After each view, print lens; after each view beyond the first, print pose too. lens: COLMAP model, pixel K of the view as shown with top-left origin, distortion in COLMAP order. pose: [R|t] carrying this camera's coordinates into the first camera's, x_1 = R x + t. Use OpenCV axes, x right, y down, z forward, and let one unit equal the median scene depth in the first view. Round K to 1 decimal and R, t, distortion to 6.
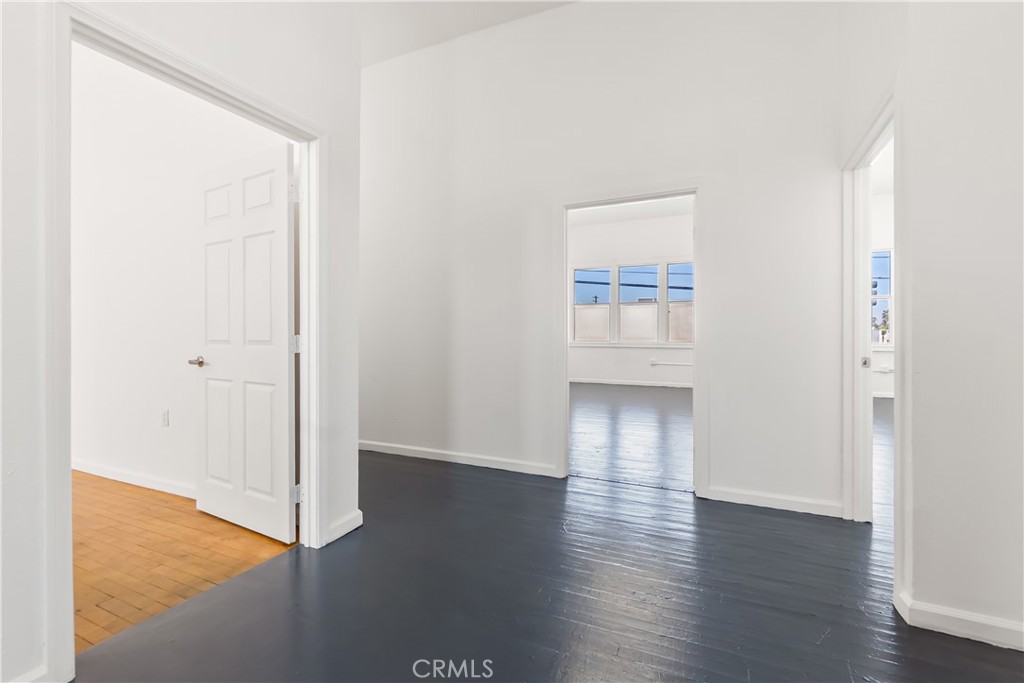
lens RADIAL K [[446.3, 0, 506.7], [0, 446.3, 336.9], [0, 0, 1]] dist [-0.003980, 0.000032]
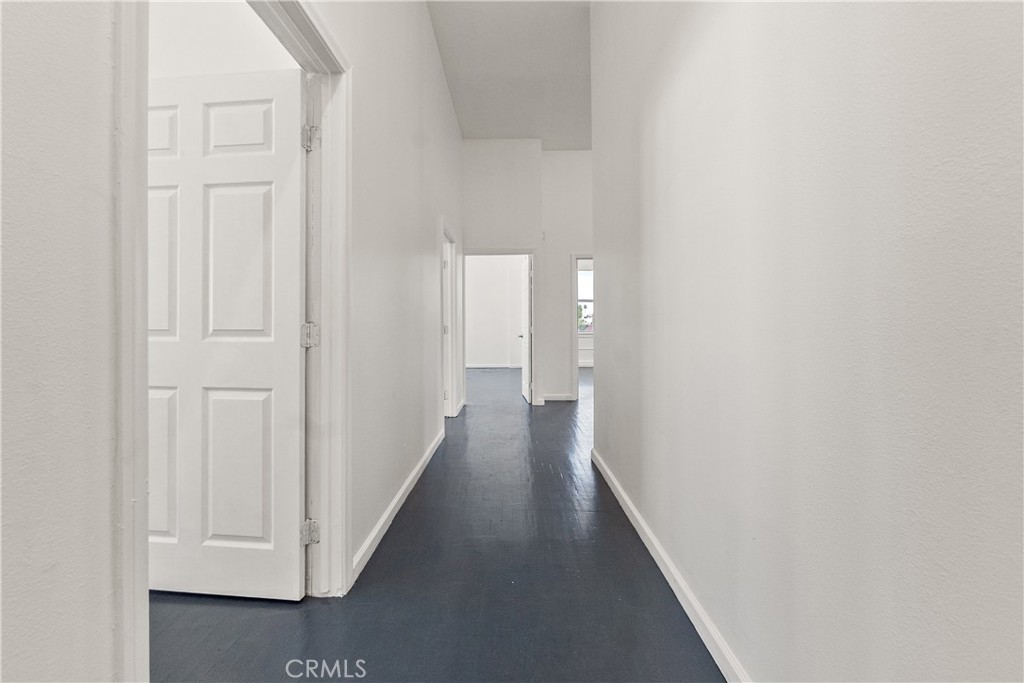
lens RADIAL K [[386.9, 0, 500.2], [0, 386.9, 324.8], [0, 0, 1]] dist [-0.001498, 0.000011]
pose [[0.911379, 0.003387, 0.411555, -0.435278], [-0.001613, 0.999988, -0.004658, 0.001383], [-0.411566, 0.003581, 0.911373, 0.255813]]
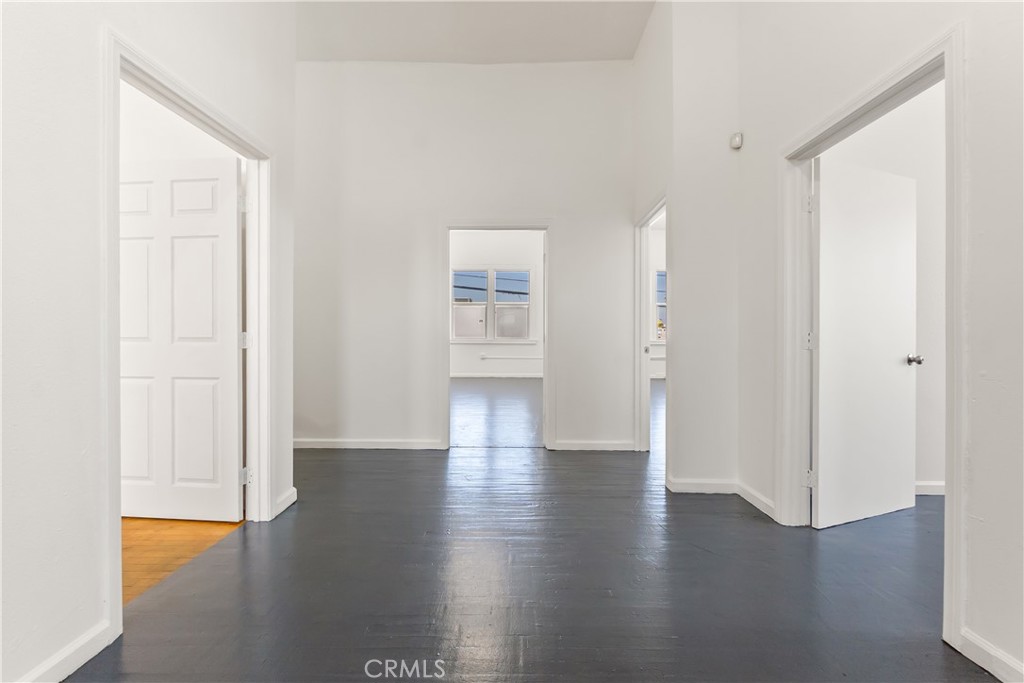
lens RADIAL K [[446.3, 0, 513.1], [0, 446.3, 335.8], [0, 0, 1]] dist [-0.003980, 0.000032]
pose [[0.910120, -0.002289, 0.414339, -0.314944], [0.000454, 0.999990, 0.004528, -0.000181], [-0.414345, -0.003933, 0.910112, -0.274351]]
